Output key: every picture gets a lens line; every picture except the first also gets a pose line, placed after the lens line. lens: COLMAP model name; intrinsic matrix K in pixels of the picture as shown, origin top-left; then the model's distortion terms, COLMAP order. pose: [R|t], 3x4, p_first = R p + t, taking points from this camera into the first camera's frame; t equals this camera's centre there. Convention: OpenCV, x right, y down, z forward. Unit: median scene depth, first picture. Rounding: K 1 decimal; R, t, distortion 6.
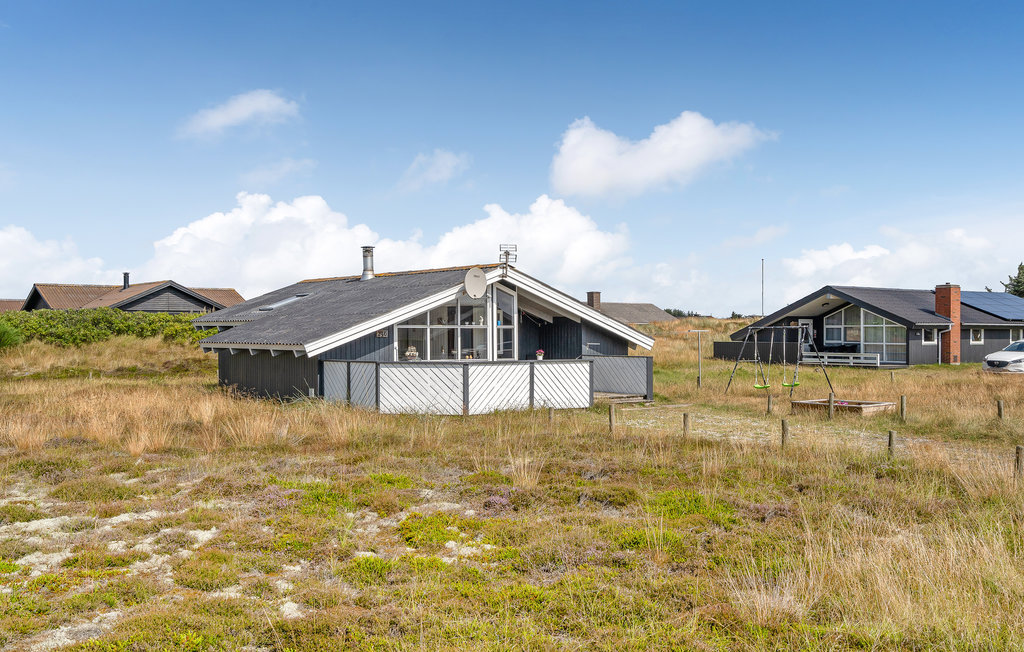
lens RADIAL K [[999.9, 0, 512.0], [0, 999.9, 326.0], [0, 0, 1]] dist [0.002612, 0.003079]
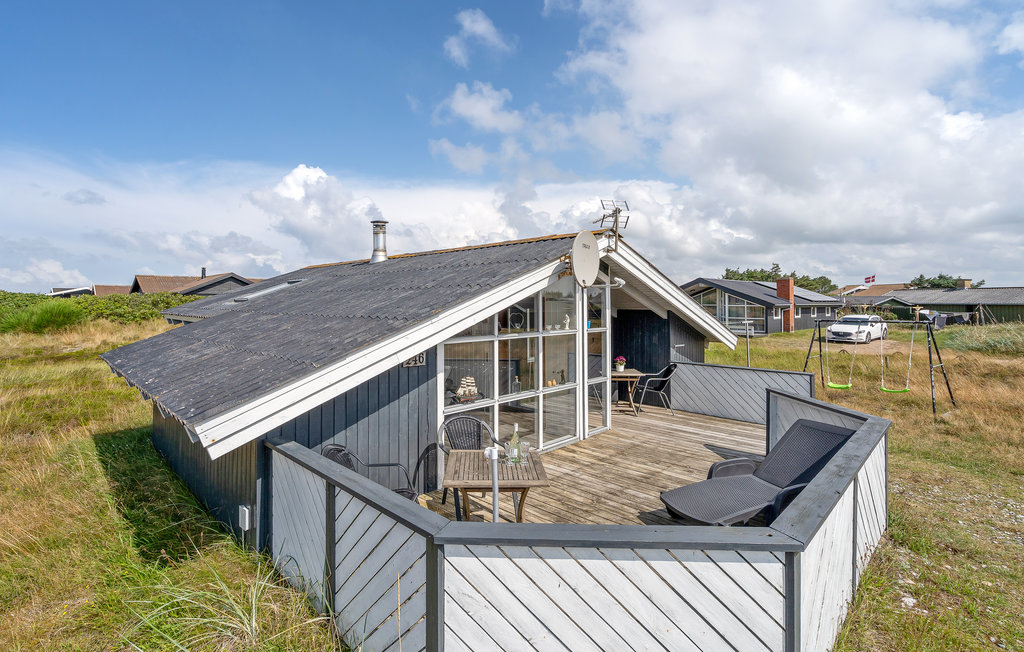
lens RADIAL K [[476.1, 0, 498.6], [0, 476.1, 290.3], [0, 0, 1]] dist [-0.000031, -0.000019]
pose [[0.993526, 0.000996, 0.113603, -0.098264], [0.001075, 0.999834, -0.018171, -0.018139], [-0.113602, 0.018175, 0.993360, 0.650926]]
